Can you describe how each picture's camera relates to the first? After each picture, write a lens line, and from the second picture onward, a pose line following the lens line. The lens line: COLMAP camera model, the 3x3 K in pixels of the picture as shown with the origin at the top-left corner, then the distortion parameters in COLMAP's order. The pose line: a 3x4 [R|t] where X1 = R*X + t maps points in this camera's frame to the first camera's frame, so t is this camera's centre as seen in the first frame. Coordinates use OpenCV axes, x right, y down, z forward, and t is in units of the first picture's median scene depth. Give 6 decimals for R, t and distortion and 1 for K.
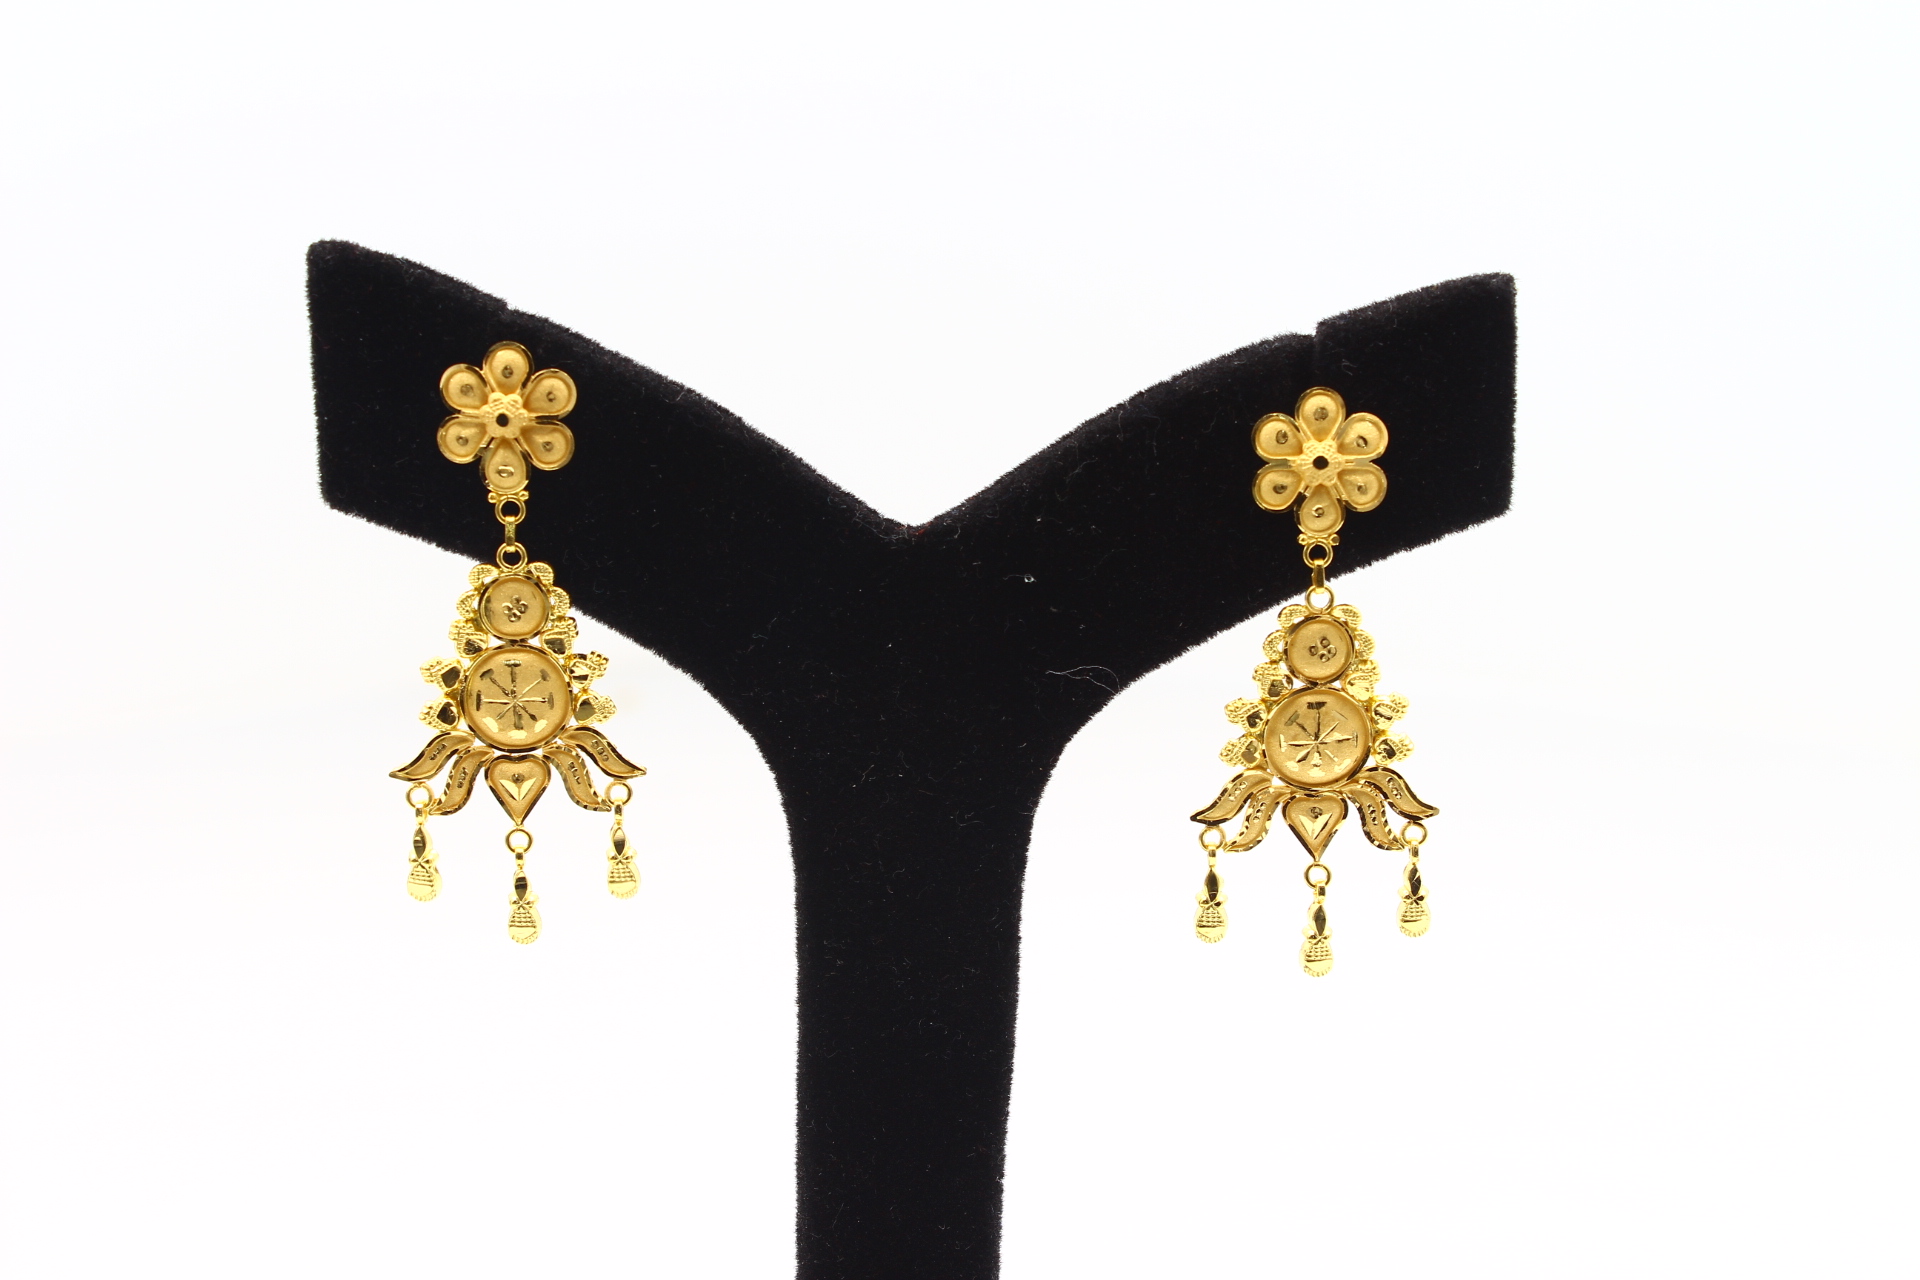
lens RADIAL K [[3547.6, 0, 960.0], [0, 3547.6, 640.0], [0, 0, 1]] dist [-0.010830, 0.157923]
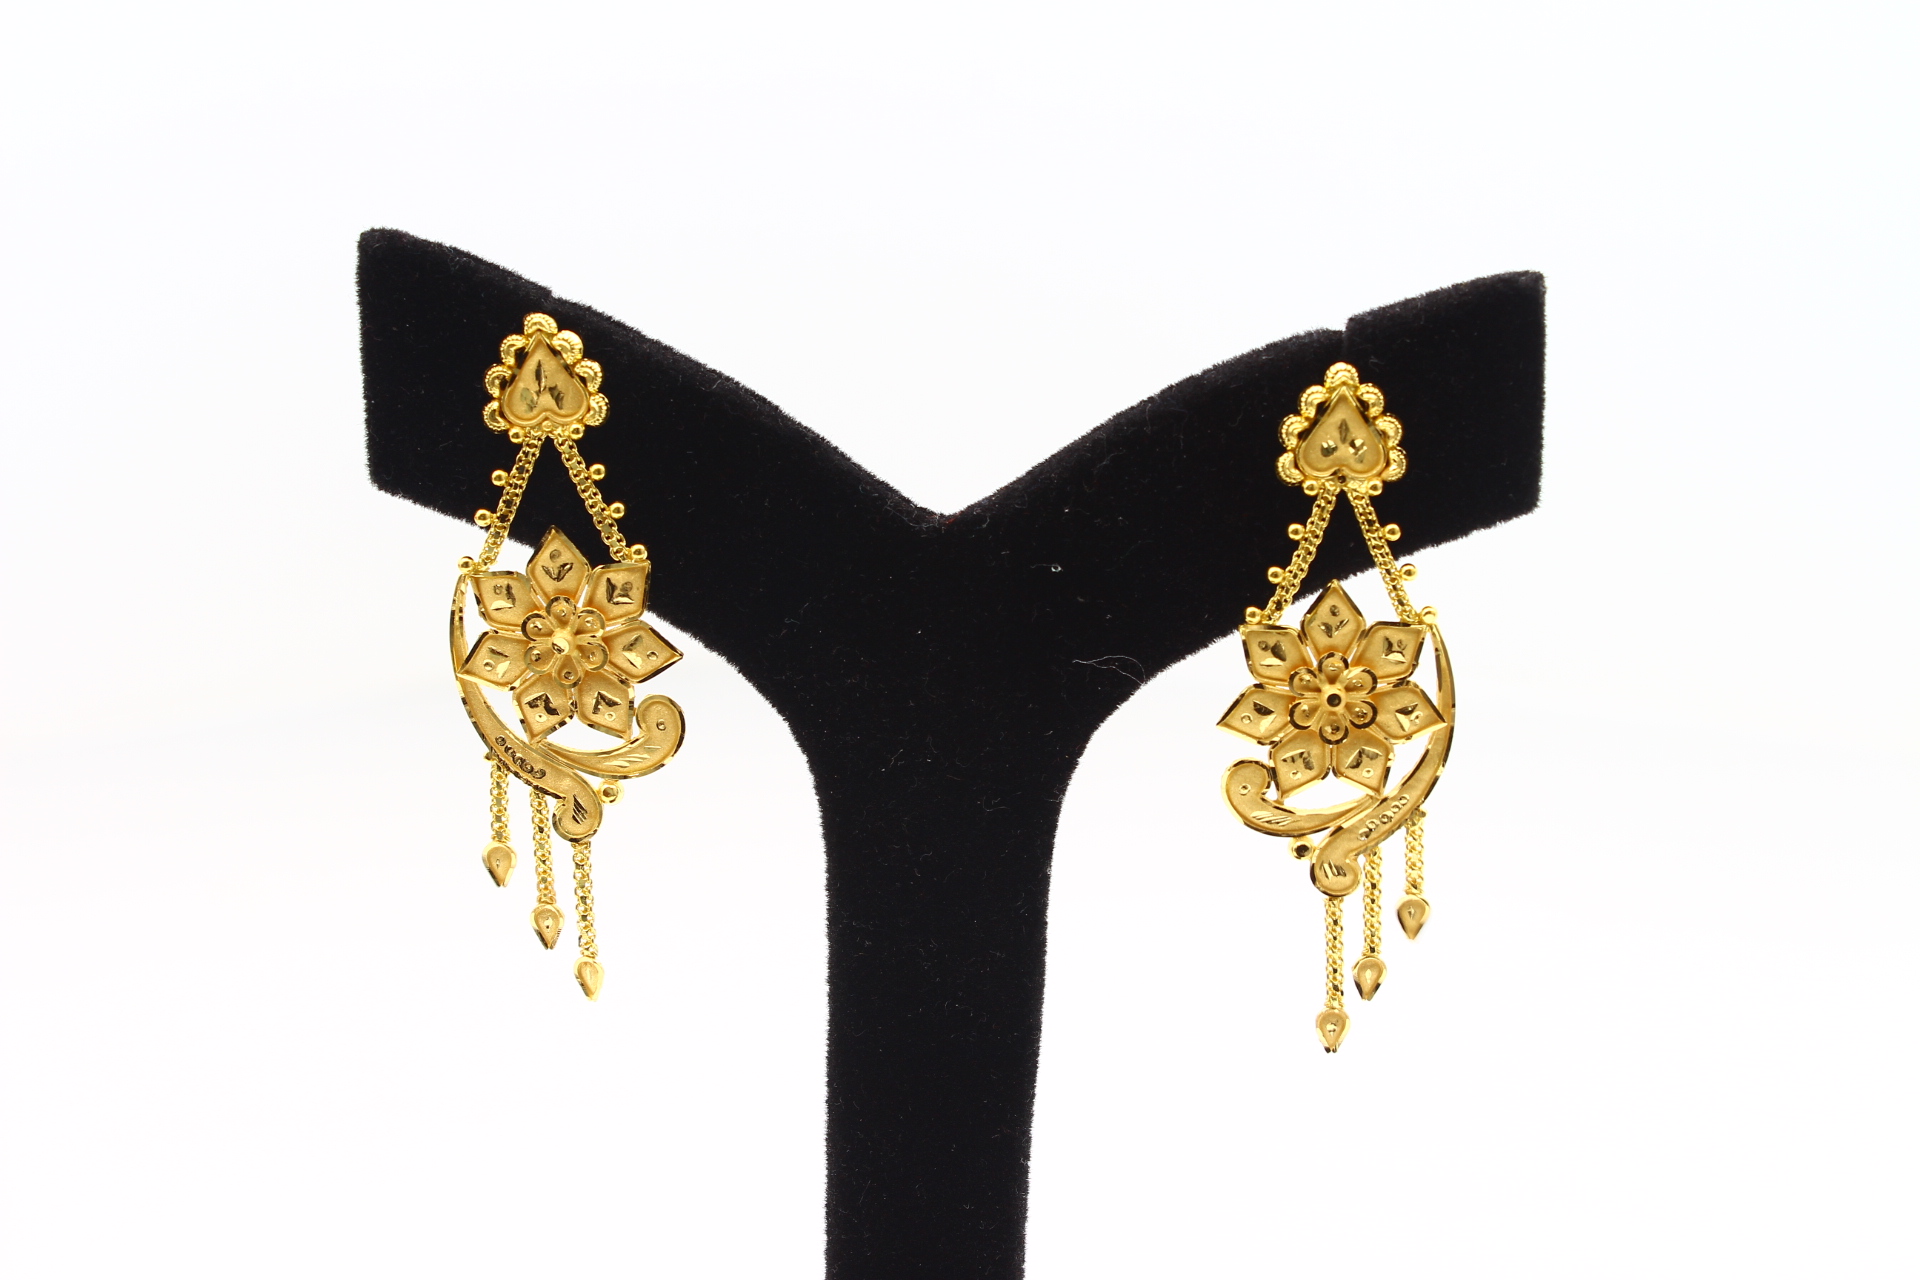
lens RADIAL K [[3547.6, 0, 960.0], [0, 3547.6, 640.0], [0, 0, 1]] dist [-0.010830, 0.157923]
pose [[0.997108, 0.016867, -0.074100, 0.067074], [-0.016687, 0.999856, 0.003047, 0.000490], [0.074141, -0.001801, 0.997246, -0.011855]]
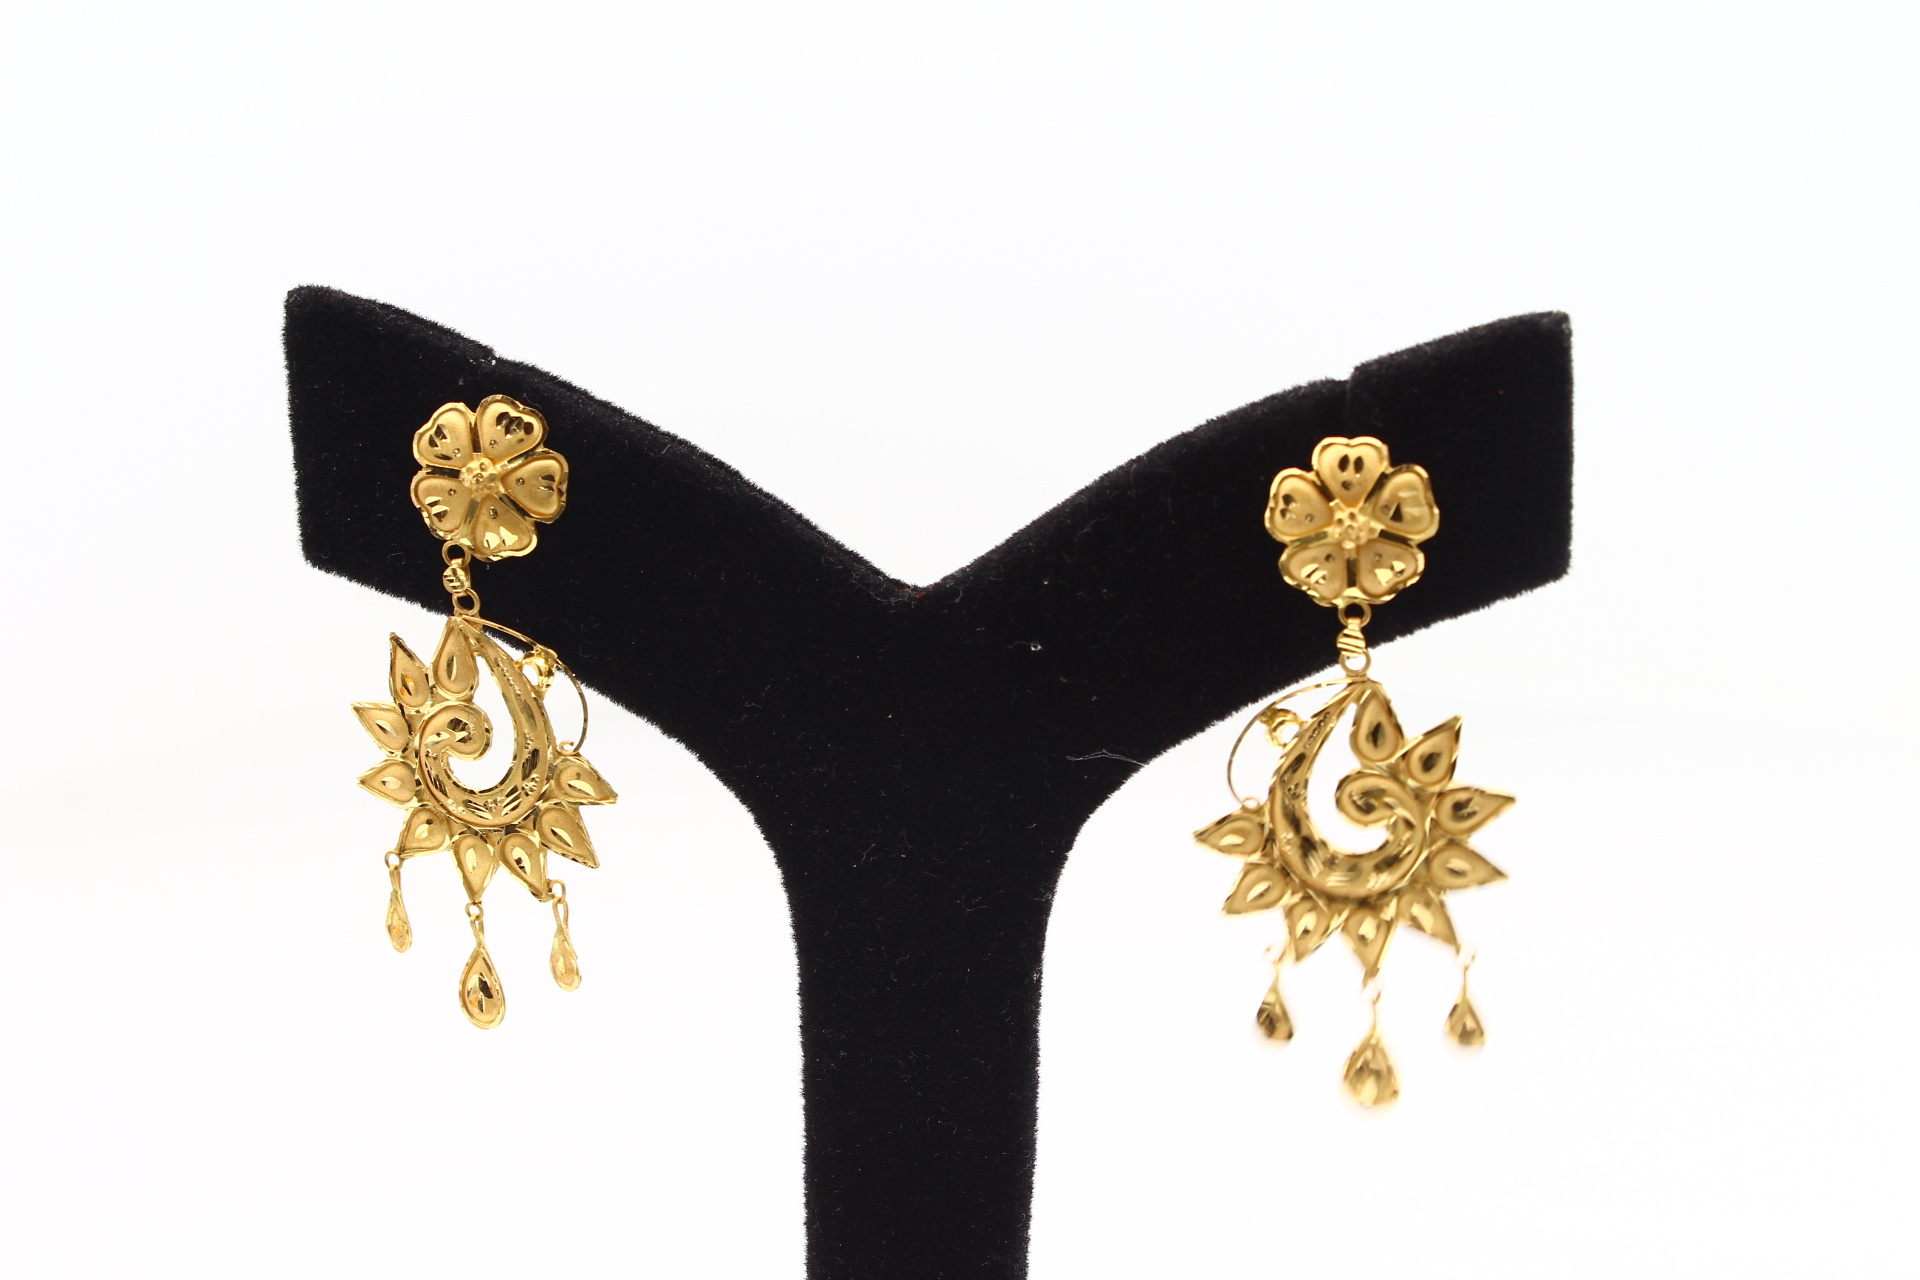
lens RADIAL K [[3547.6, 0, 960.0], [0, 3547.6, 640.0], [0, 0, 1]] dist [-0.010830, 0.157923]
pose [[0.986481, 0.008249, -0.163665, 0.150240], [-0.006885, 0.999937, 0.008903, -0.026855], [0.163728, -0.007655, 0.986476, 0.085946]]
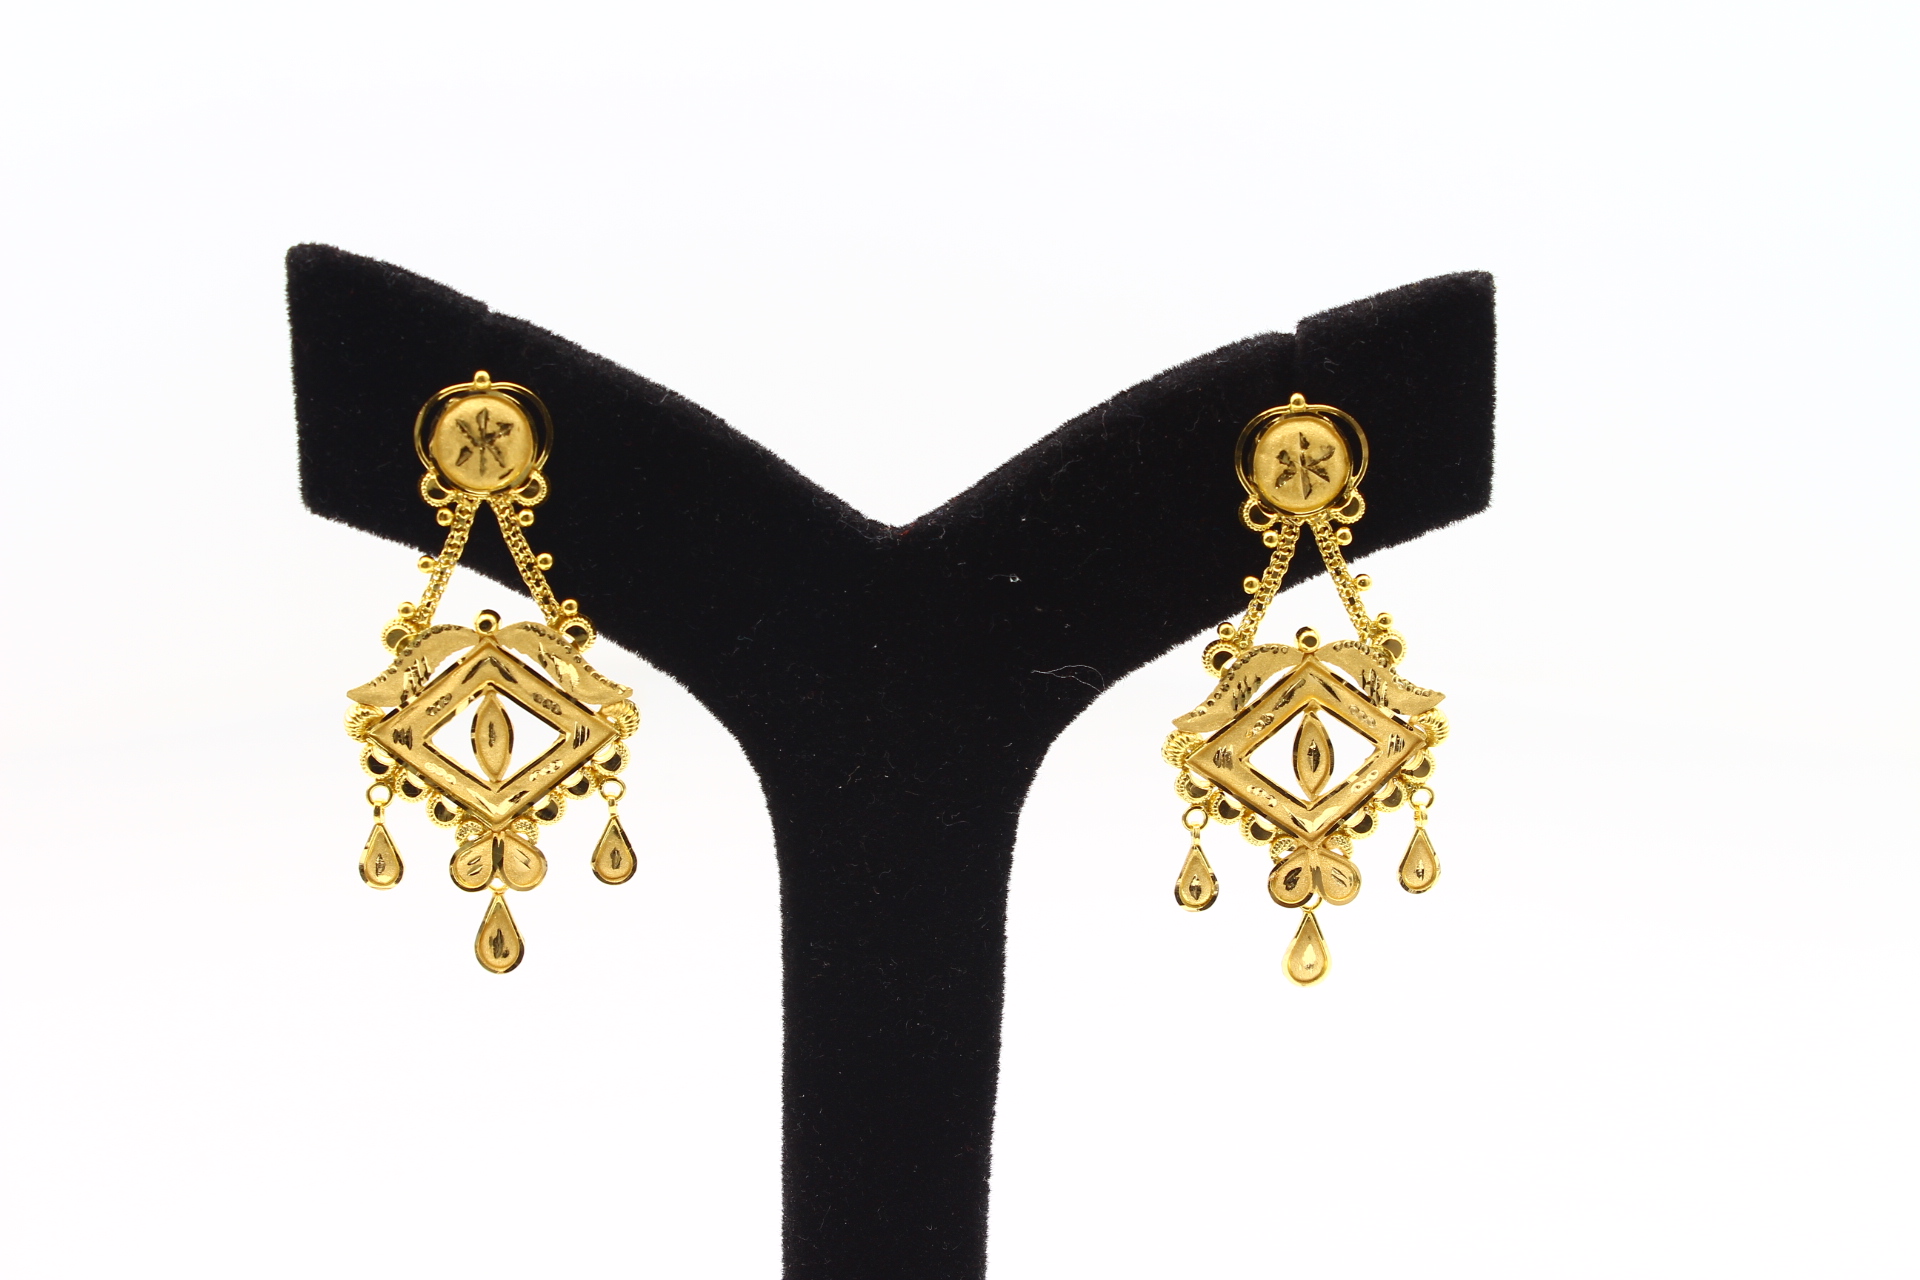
lens RADIAL K [[3547.6, 0, 960.0], [0, 3547.6, 640.0], [0, 0, 1]] dist [-0.010830, 0.157923]
pose [[0.999178, -0.008916, 0.039535, -0.035369], [0.008998, 0.999958, -0.001912, 0.001856], [-0.039516, 0.002266, 0.999216, 0.000053]]
